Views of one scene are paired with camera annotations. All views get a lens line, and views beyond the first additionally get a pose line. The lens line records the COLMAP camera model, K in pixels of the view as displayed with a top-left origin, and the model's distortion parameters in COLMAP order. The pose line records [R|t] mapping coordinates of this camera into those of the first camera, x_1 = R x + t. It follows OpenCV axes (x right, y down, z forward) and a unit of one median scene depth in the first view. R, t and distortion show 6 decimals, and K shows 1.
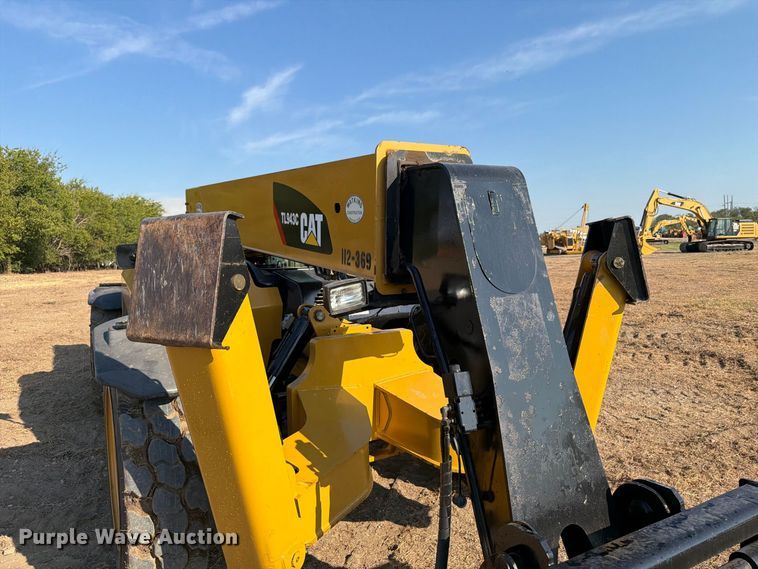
lens RADIAL K [[542.3, 0, 383.6], [0, 542.3, 283.8], [0, 0, 1]] dist [0.048583, -0.045559]
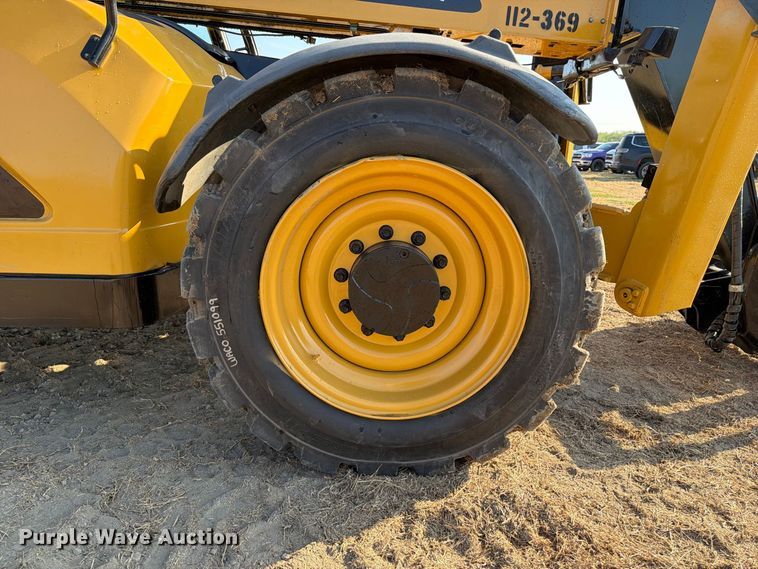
lens RADIAL K [[542.3, 0, 383.9], [0, 542.3, 287.6], [0, 0, 1]] dist [0.048583, -0.045559]
pose [[0.486330, -0.172999, 0.856478, -0.055656], [0.028026, 0.982788, 0.182598, 0.011768], [-0.873325, -0.064799, 0.482808, 0.040112]]
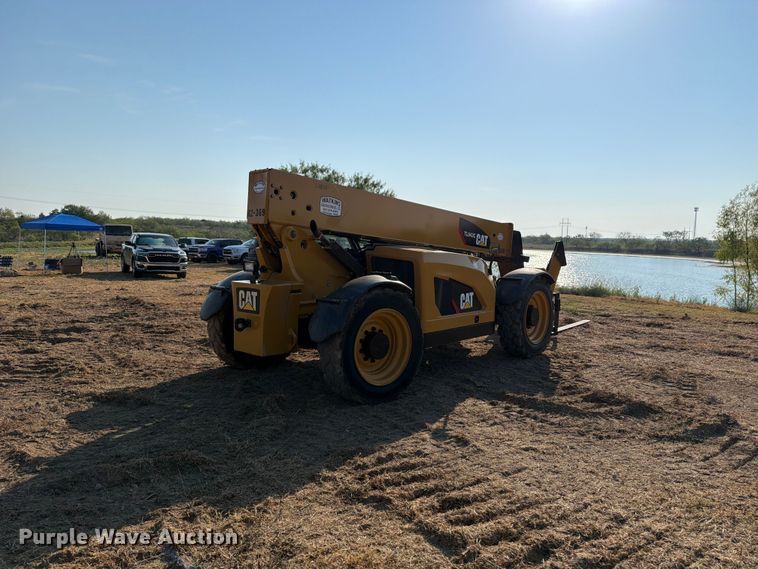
lens RADIAL K [[542.3, 0, 381.0], [0, 542.3, 284.0], [0, 0, 1]] dist [0.048583, -0.045559]
pose [[-0.307144, -0.044639, 0.950615, -0.171099], [0.052865, 0.996557, 0.063877, -0.005137], [-0.950193, 0.069874, -0.303727, 0.150978]]
